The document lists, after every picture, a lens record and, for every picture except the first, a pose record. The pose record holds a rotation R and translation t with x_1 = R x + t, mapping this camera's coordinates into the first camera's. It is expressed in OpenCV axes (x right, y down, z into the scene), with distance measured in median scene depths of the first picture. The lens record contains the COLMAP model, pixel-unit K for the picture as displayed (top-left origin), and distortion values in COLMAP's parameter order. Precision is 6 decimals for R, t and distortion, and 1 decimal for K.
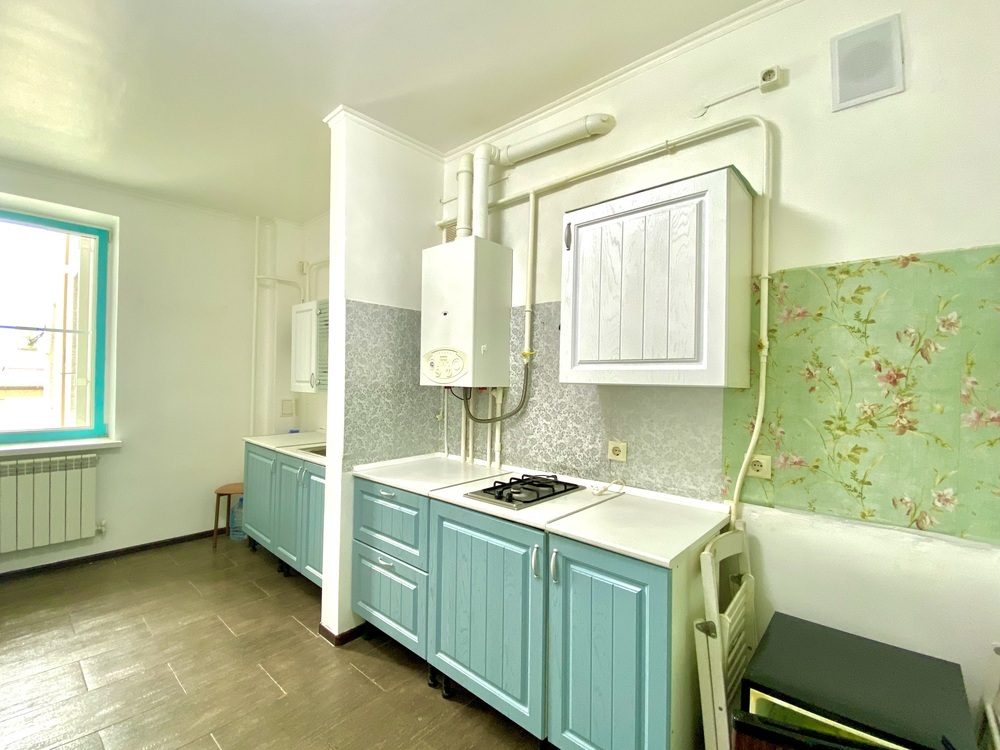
lens RADIAL K [[453.6, 0, 484.8], [0, 453.6, 370.6], [0, 0, 1]] dist [0.053216, -0.033599]
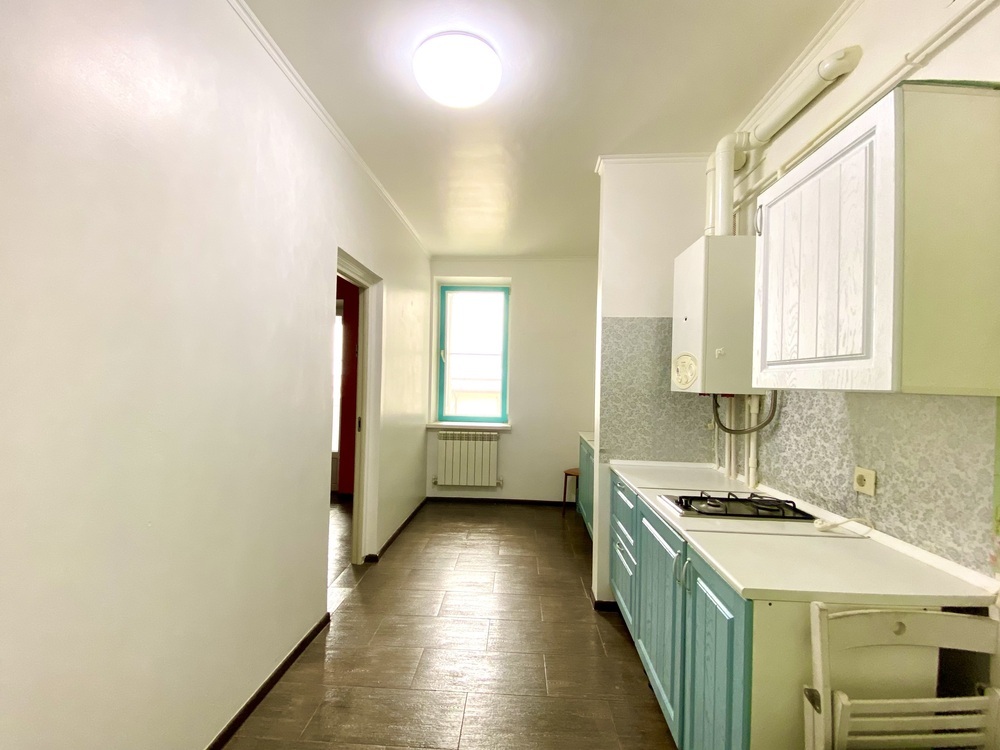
lens RADIAL K [[453.6, 0, 484.8], [0, 453.6, 370.6], [0, 0, 1]] dist [0.053216, -0.033599]
pose [[0.618475, -0.017891, -0.785601, 0.449105], [-0.003825, 0.999660, -0.025777, 0.015563], [0.785795, 0.018948, 0.618196, 0.034952]]
